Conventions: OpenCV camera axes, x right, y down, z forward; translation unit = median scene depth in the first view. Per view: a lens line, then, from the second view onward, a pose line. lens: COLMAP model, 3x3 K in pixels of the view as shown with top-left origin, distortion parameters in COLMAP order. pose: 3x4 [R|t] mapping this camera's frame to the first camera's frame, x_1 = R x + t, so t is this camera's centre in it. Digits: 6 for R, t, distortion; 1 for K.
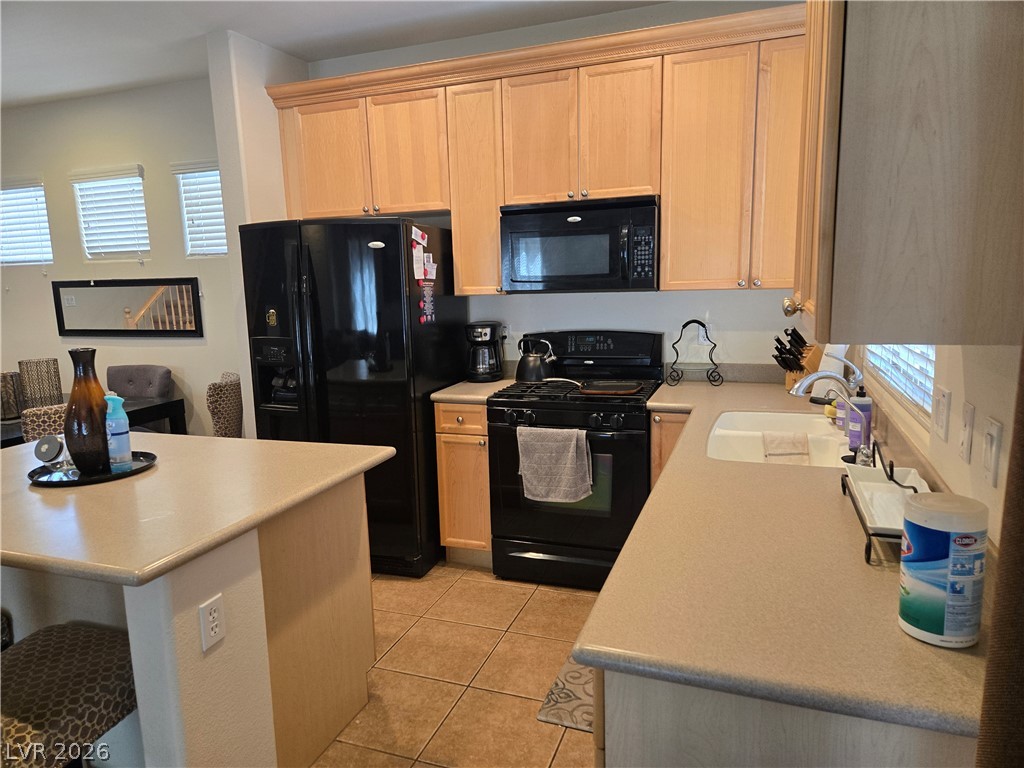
lens RADIAL K [[683.1, 0, 509.2], [0, 683.1, 384.0], [0, 0, 1]] dist [0.038855, -0.023037]
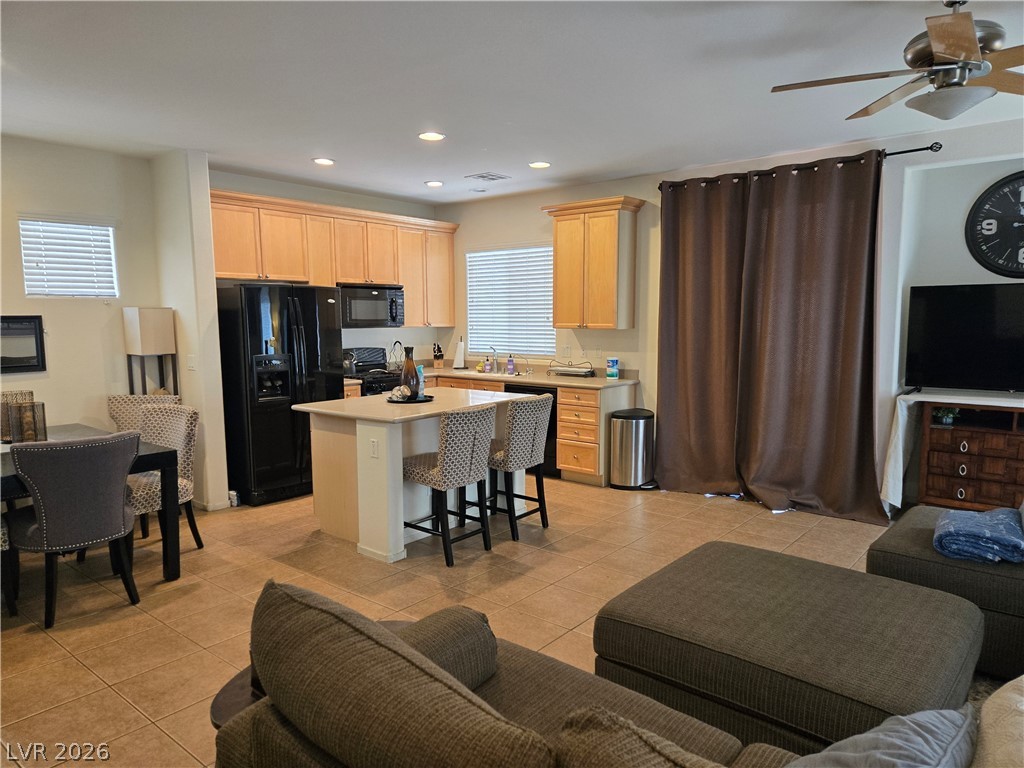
lens RADIAL K [[683.1, 0, 510.8], [0, 683.1, 394.5], [0, 0, 1]] dist [0.038855, -0.023037]
pose [[0.332542, -0.084878, 0.939261, -1.666841], [0.144825, 0.988725, 0.038074, 0.043227], [-0.931902, 0.123367, 0.341085, -0.055419]]
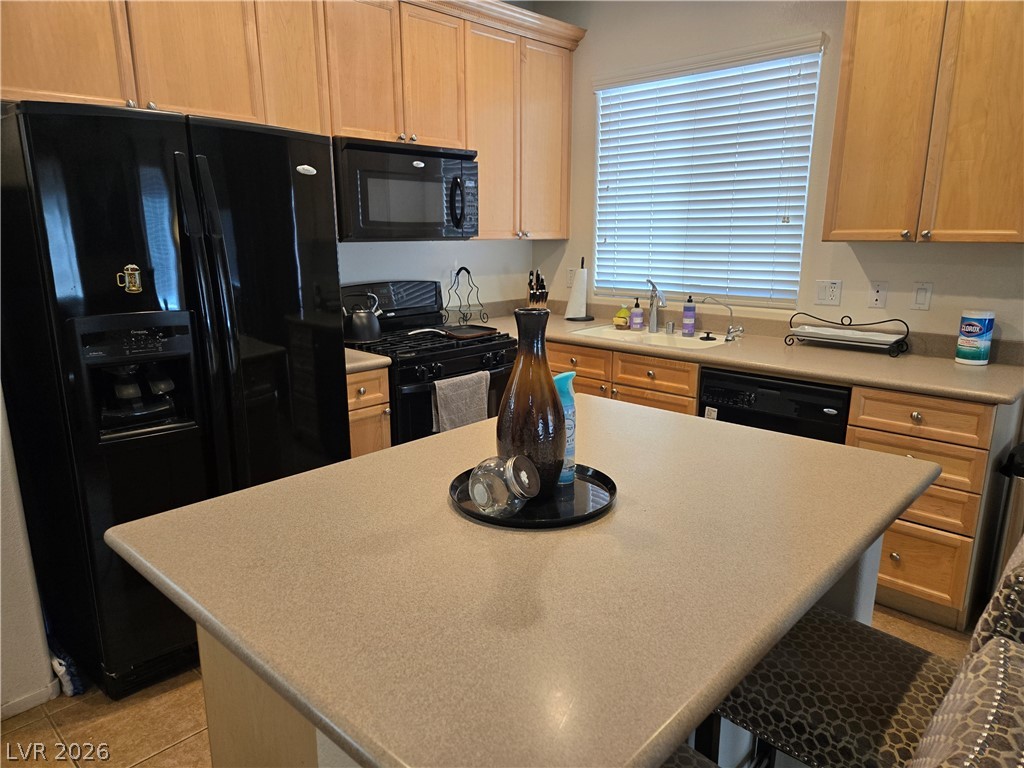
lens RADIAL K [[683.1, 0, 513.1], [0, 683.1, 388.6], [0, 0, 1]] dist [0.038855, -0.023037]
pose [[0.398013, -0.182982, 0.898945, -0.749927], [0.136337, 0.980822, 0.139284, -0.042533], [-0.907192, 0.067123, 0.415328, 0.470060]]
